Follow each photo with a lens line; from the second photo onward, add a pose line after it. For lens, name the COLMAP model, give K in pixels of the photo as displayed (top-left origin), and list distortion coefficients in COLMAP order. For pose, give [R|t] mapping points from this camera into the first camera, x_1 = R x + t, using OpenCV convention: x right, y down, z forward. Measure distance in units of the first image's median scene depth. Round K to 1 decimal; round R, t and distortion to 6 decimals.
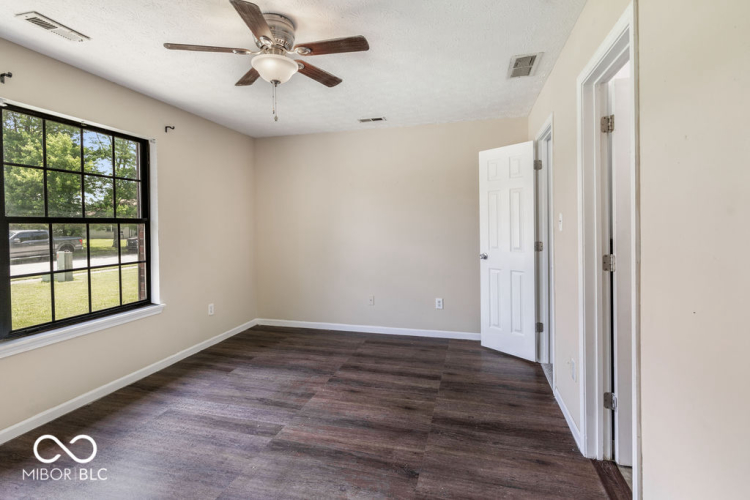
lens RADIAL K [[366.2, 0, 375.6], [0, 366.2, 227.4], [0, 0, 1]] dist [-0.000970, -0.000029]
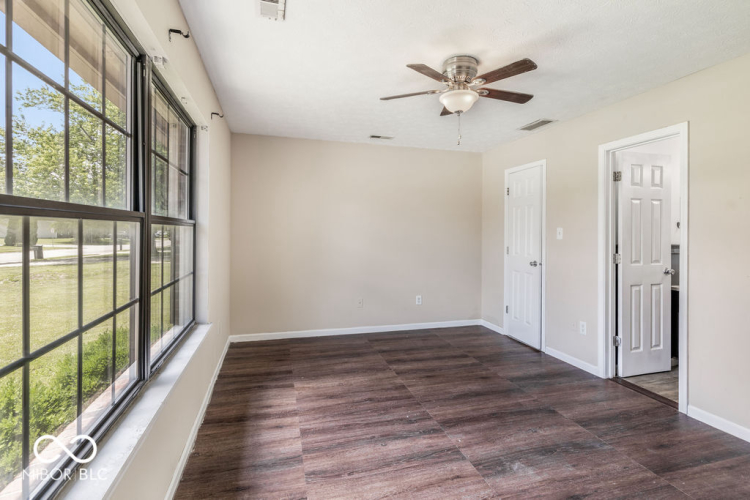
lens RADIAL K [[366.2, 0, 375.6], [0, 366.2, 227.4], [0, 0, 1]] dist [-0.000970, -0.000029]
pose [[0.852438, 0.024280, 0.522265, -0.807602], [-0.013015, 0.999597, -0.025228, 0.008332], [-0.522667, 0.014708, 0.852410, 0.095291]]
